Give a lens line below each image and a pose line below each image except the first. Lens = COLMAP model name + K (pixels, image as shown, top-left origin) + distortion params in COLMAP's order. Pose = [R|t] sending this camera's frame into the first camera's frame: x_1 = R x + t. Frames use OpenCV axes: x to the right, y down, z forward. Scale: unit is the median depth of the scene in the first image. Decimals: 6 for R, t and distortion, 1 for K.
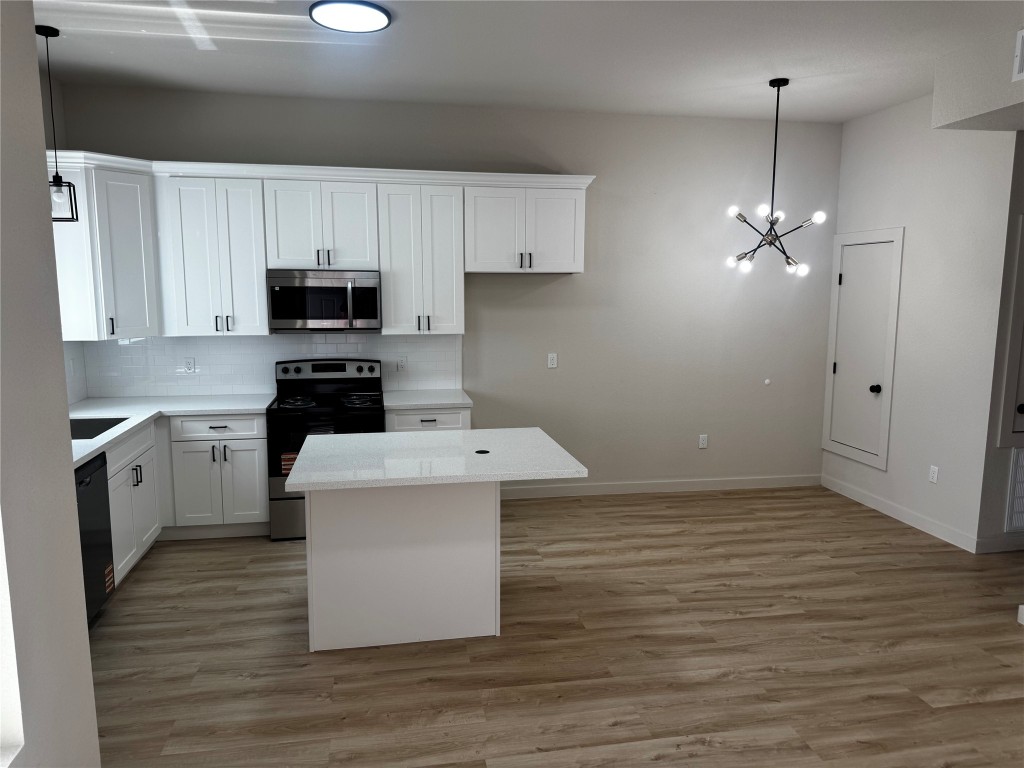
lens RADIAL K [[728.3, 0, 507.4], [0, 728.3, 388.2], [0, 0, 1]] dist [0.061757, -0.063718]
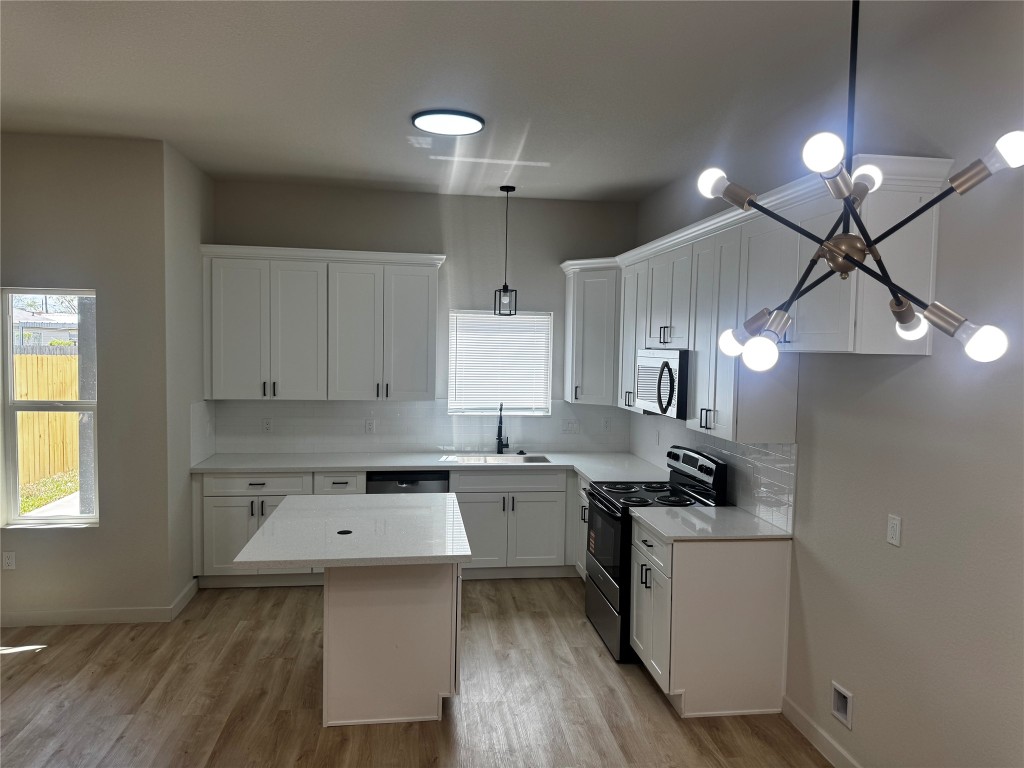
lens RADIAL K [[728.3, 0, 510.3], [0, 728.3, 379.1], [0, 0, 1]] dist [0.061757, -0.063718]
pose [[-0.050421, 0.044400, -0.997741, 0.708130], [-0.159444, 0.985840, 0.051928, -0.153194], [0.985919, 0.161702, -0.042628, 0.933706]]
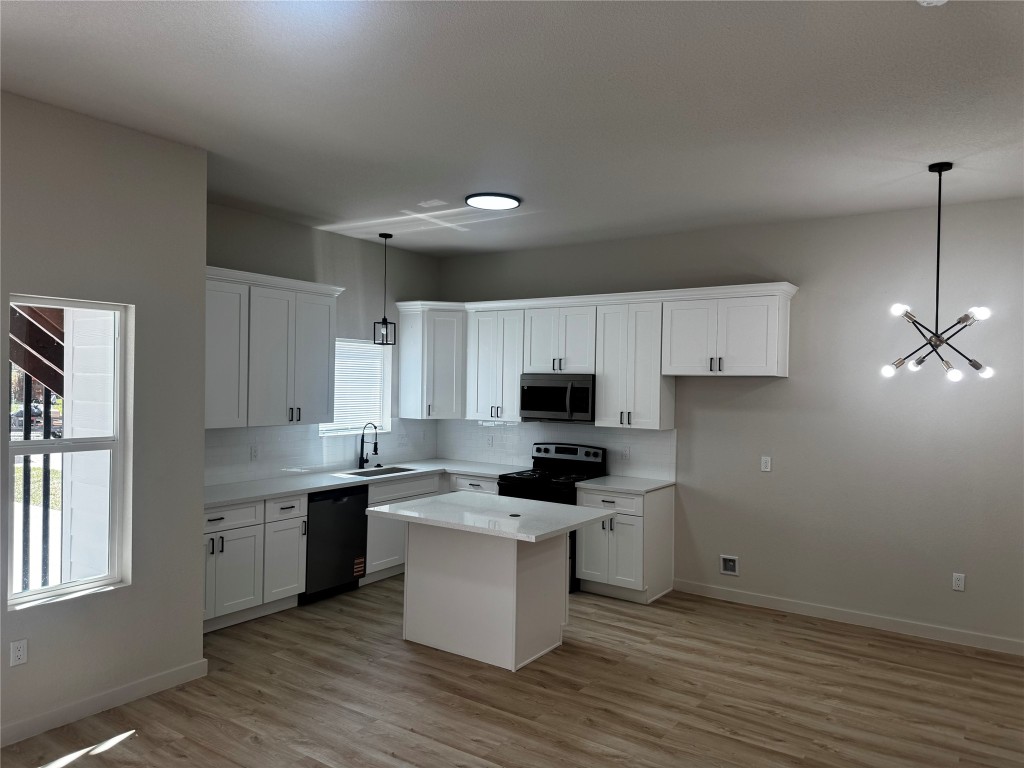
lens RADIAL K [[728.3, 0, 514.4], [0, 728.3, 375.8], [0, 0, 1]] dist [0.061757, -0.063718]
pose [[0.707981, 0.002775, -0.706226, 0.651987], [-0.113936, 0.987342, -0.110339, -0.008322], [0.696980, 0.158583, 0.699336, 0.057866]]
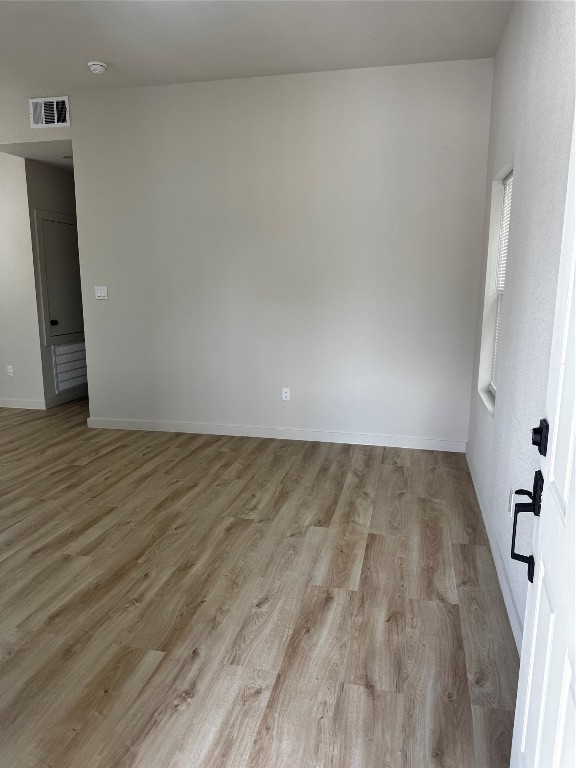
lens RADIAL K [[546.2, 0, 288.6], [0, 546.2, 383.6], [0, 0, 1]] dist [0.061757, -0.063718]
pose [[0.402704, -0.177383, 0.897978, -0.289649], [0.134745, 0.981843, 0.133522, 0.071720], [-0.905358, 0.067229, 0.419294, -0.054370]]
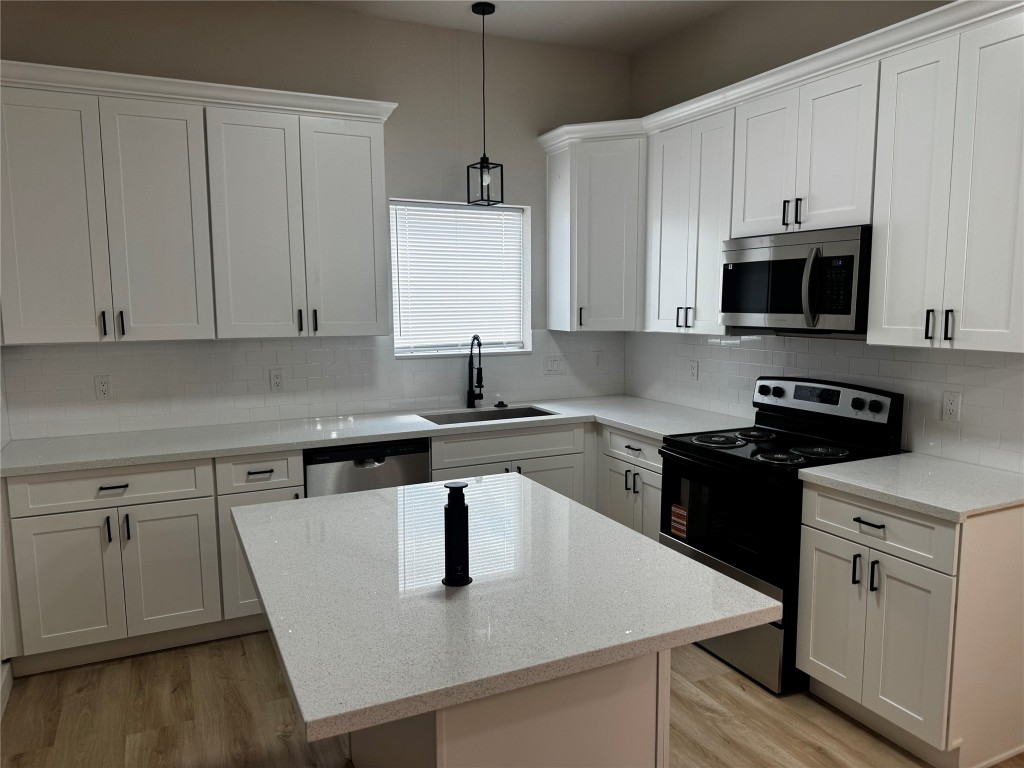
lens RADIAL K [[728.3, 0, 507.4], [0, 728.3, 391.7], [0, 0, 1]] dist [0.061757, -0.063718]
pose [[0.259661, 0.117811, -0.958487, 0.313492], [-0.128647, 0.987904, 0.086576, -0.057770], [0.957092, 0.100826, 0.271677, 0.675160]]
